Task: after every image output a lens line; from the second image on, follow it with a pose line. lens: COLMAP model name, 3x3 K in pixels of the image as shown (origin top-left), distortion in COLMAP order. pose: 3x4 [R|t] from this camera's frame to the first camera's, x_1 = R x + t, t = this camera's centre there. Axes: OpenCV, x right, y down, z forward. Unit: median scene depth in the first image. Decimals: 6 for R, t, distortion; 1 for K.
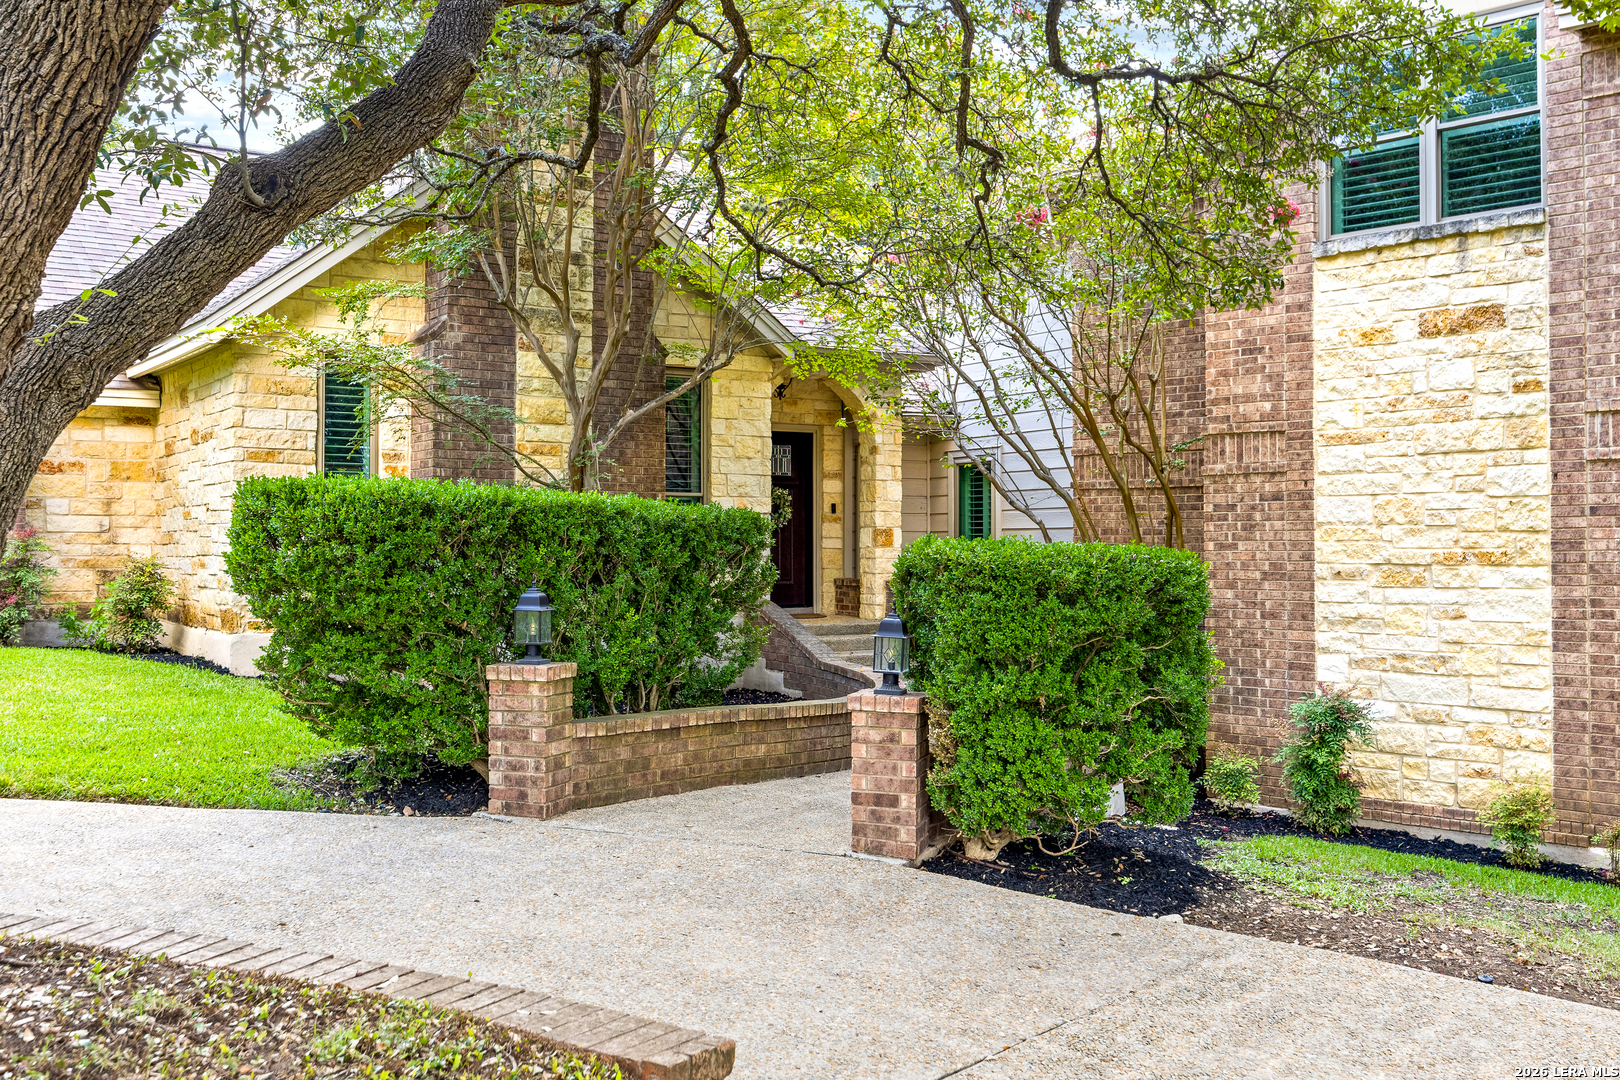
lens RADIAL K [[1641.7, 0, 788.3], [0, 1641.7, 459.6], [0, 0, 1]] dist [-0.026983, 0.000000]
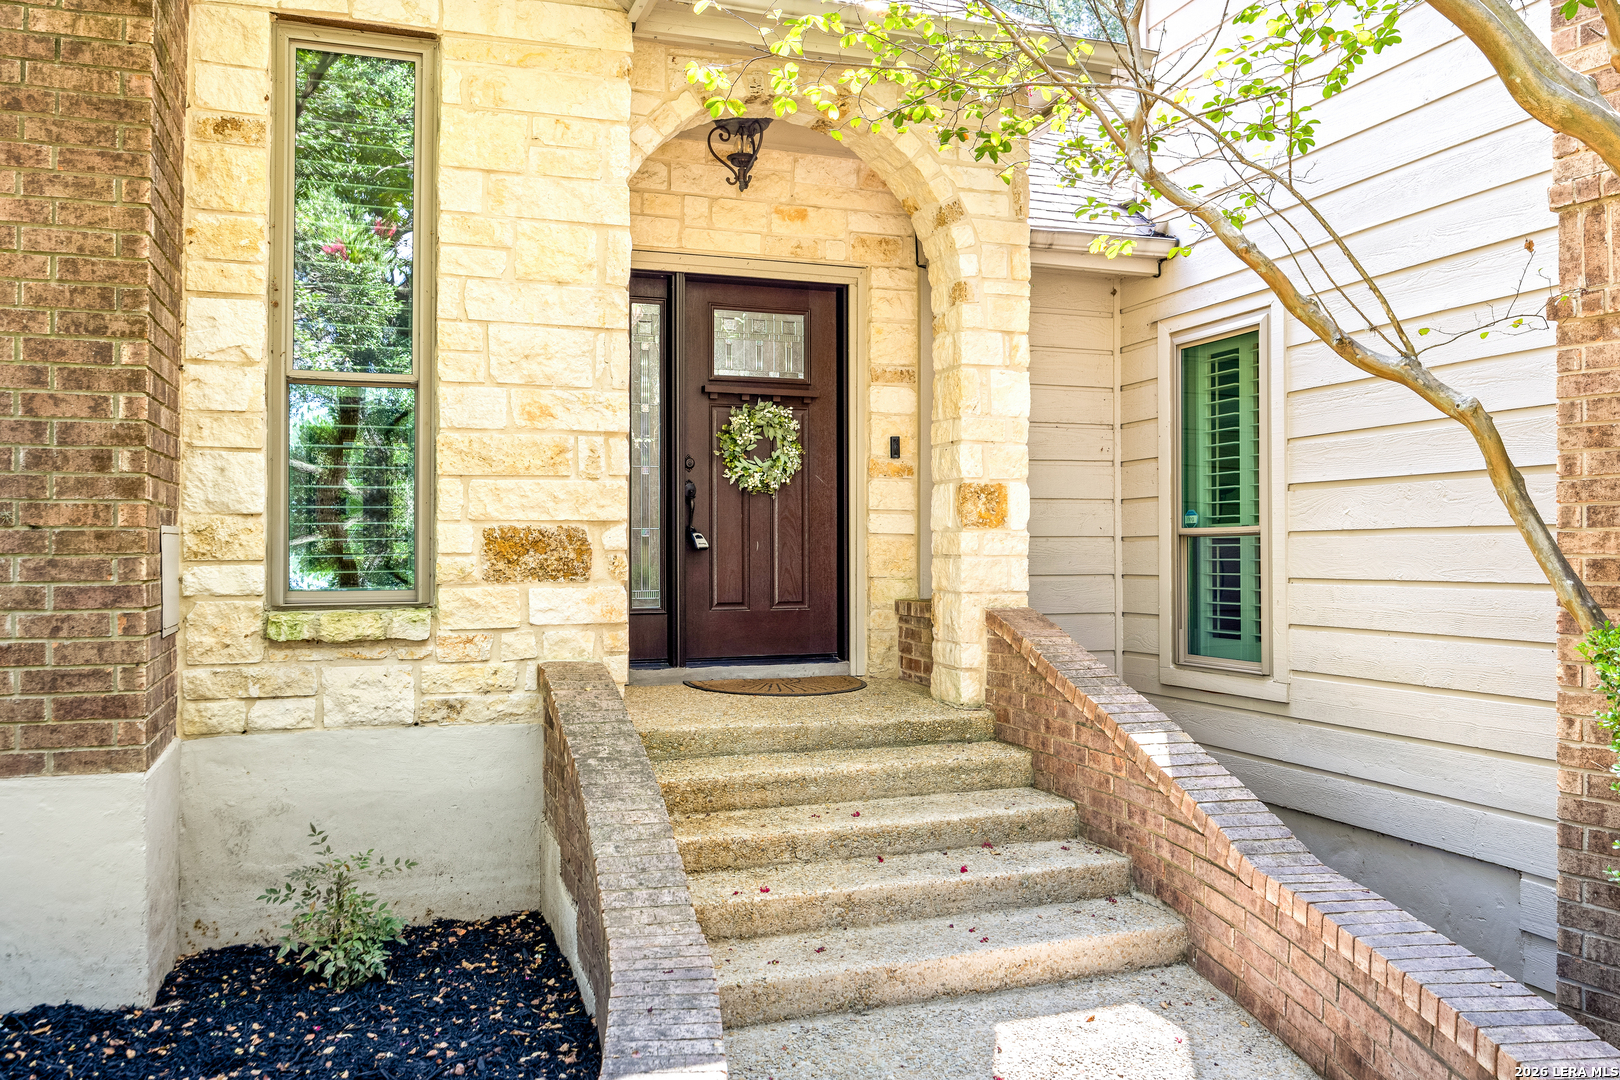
lens RADIAL K [[1231.7, 0, 803.9], [0, 1231.7, 534.5], [0, 0, 1]] dist [0.009262, 0.001518]
pose [[0.973776, -0.005484, -0.227444, 0.118294], [0.015139, 0.999056, 0.040728, 0.058018], [0.227006, -0.043103, 0.972939, 0.964196]]
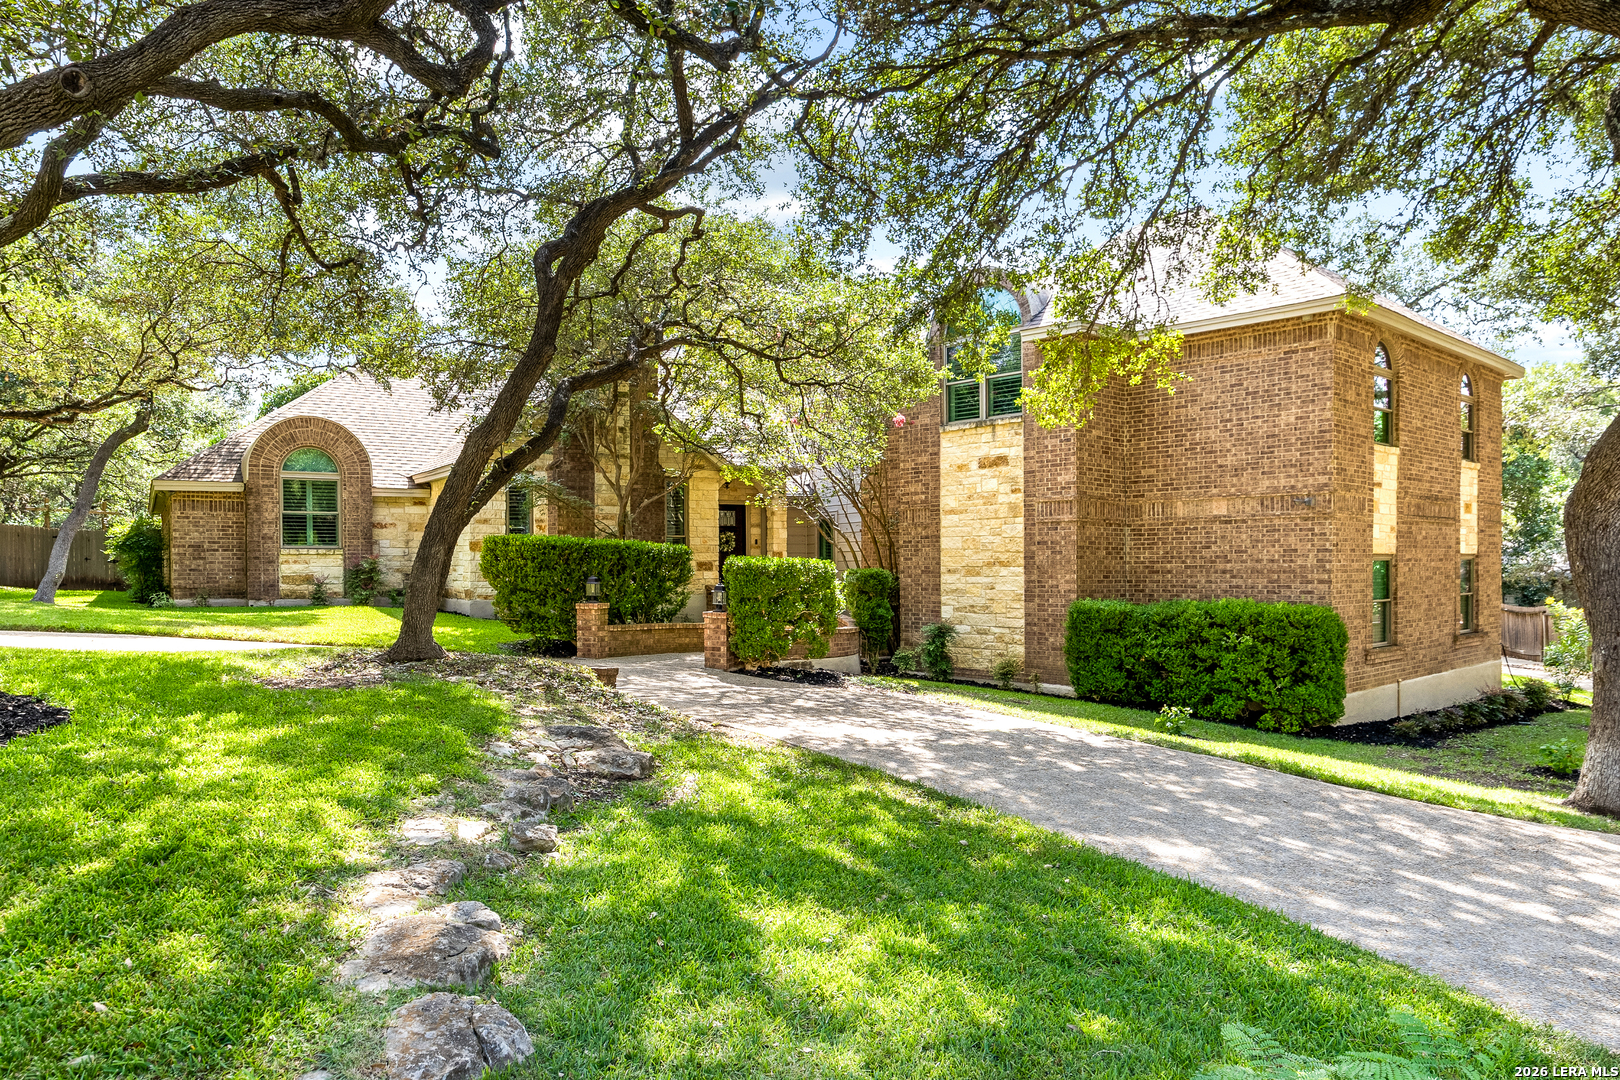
lens RADIAL K [[1159.1, 0, 793.1], [0, 1159.1, 548.1], [0, 0, 1]] dist [-0.033446, -0.003560]
pose [[0.999826, -0.006570, -0.017441, 0.143110], [0.007261, 0.999179, 0.039848, -0.027959], [0.017165, -0.039968, 0.999054, -0.618528]]
